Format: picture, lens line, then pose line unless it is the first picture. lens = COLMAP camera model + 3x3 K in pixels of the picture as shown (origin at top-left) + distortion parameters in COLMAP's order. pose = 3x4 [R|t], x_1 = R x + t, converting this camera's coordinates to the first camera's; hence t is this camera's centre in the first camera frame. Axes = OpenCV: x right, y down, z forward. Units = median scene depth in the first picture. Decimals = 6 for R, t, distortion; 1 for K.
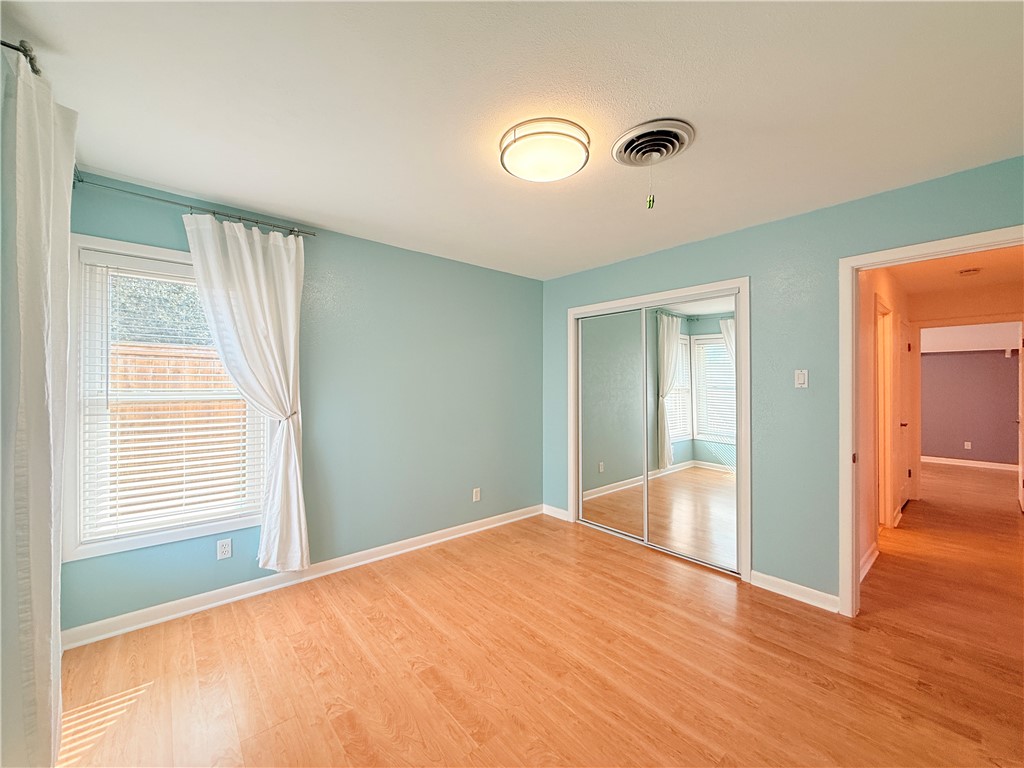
lens RADIAL K [[406.9, 0, 512.3], [0, 406.9, 384.7], [0, 0, 1]] dist [-0.000109, 0.000011]
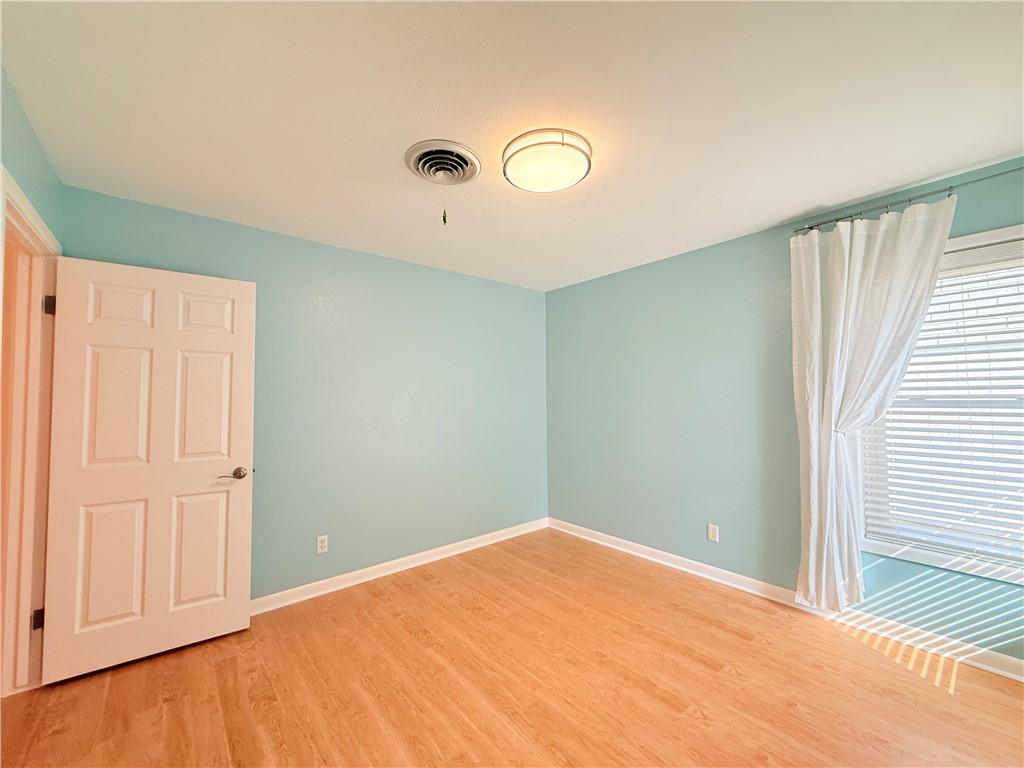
lens RADIAL K [[406.9, 0, 512.8], [0, 406.9, 382.8], [0, 0, 1]] dist [-0.000109, 0.000011]
pose [[-0.999962, 0.007107, 0.005080, 0.121058], [0.006924, 0.999359, -0.035118, 0.006000], [-0.005326, -0.035081, -0.999370, 1.482432]]
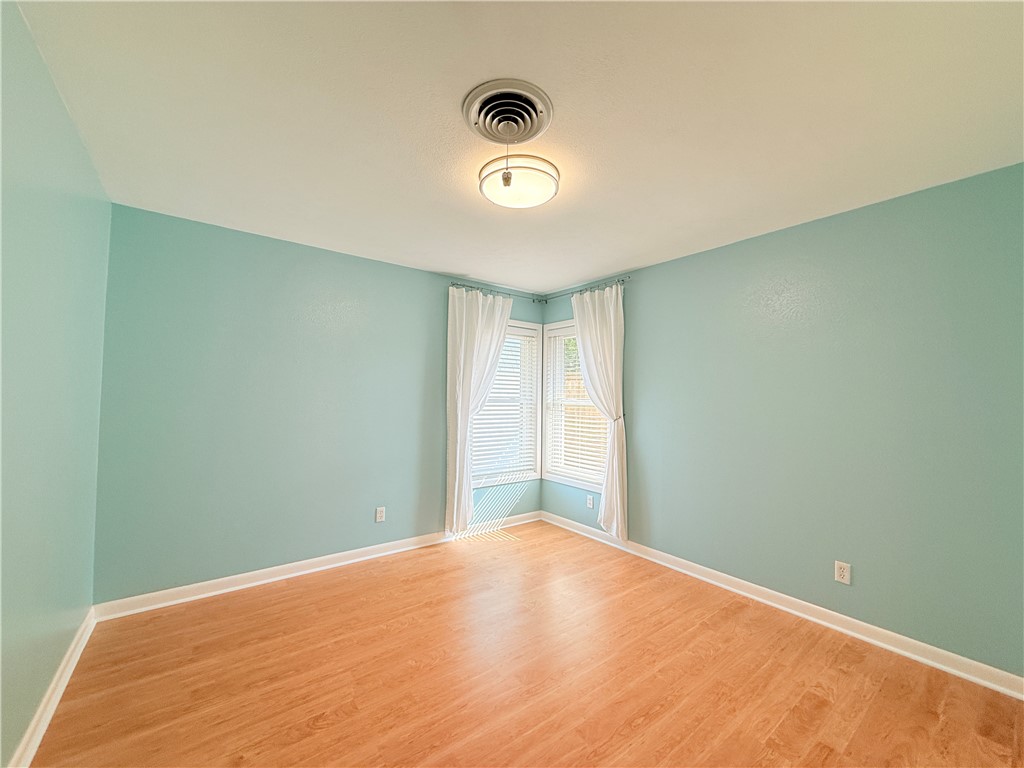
lens RADIAL K [[406.9, 0, 505.4], [0, 406.9, 386.0], [0, 0, 1]] dist [-0.000109, 0.000011]
pose [[-0.065792, -0.027485, -0.997455, 0.875008], [-0.015137, 0.999533, -0.026544, 0.008928], [0.997719, 0.013352, -0.066177, 0.775301]]
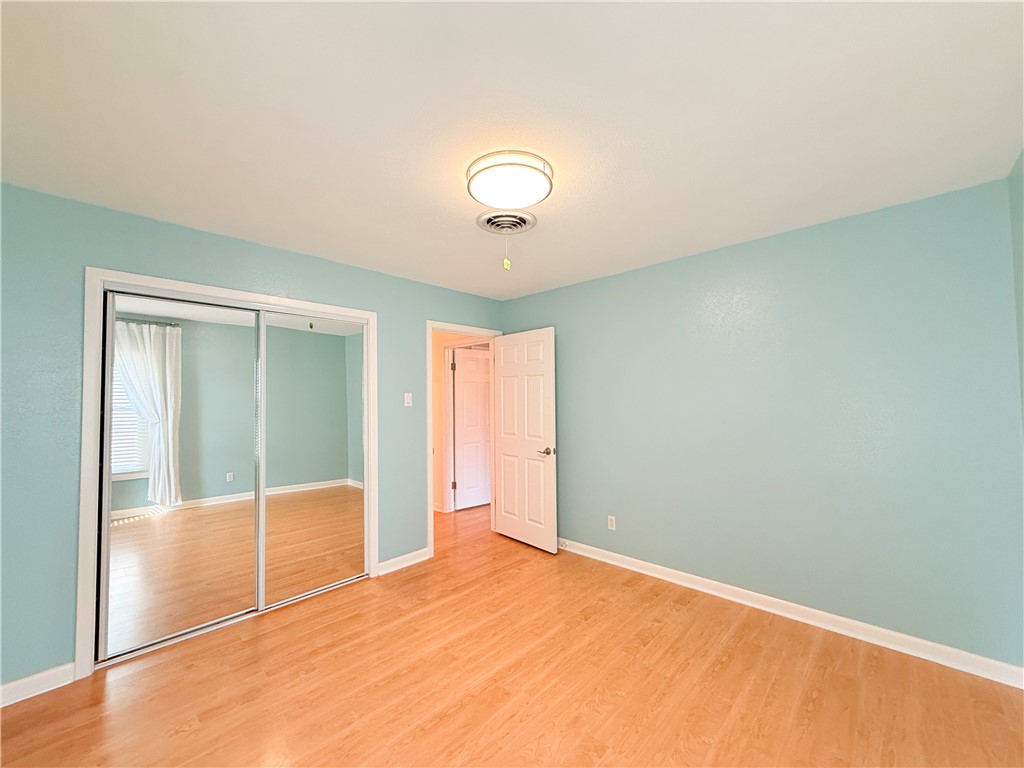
lens RADIAL K [[406.9, 0, 506.8], [0, 406.9, 385.9], [0, 0, 1]] dist [-0.000109, 0.000011]
pose [[-0.095572, 0.029994, 0.994971, -0.692734], [0.010162, 0.999523, -0.029155, -0.018007], [-0.995371, 0.007325, -0.095831, 0.826368]]
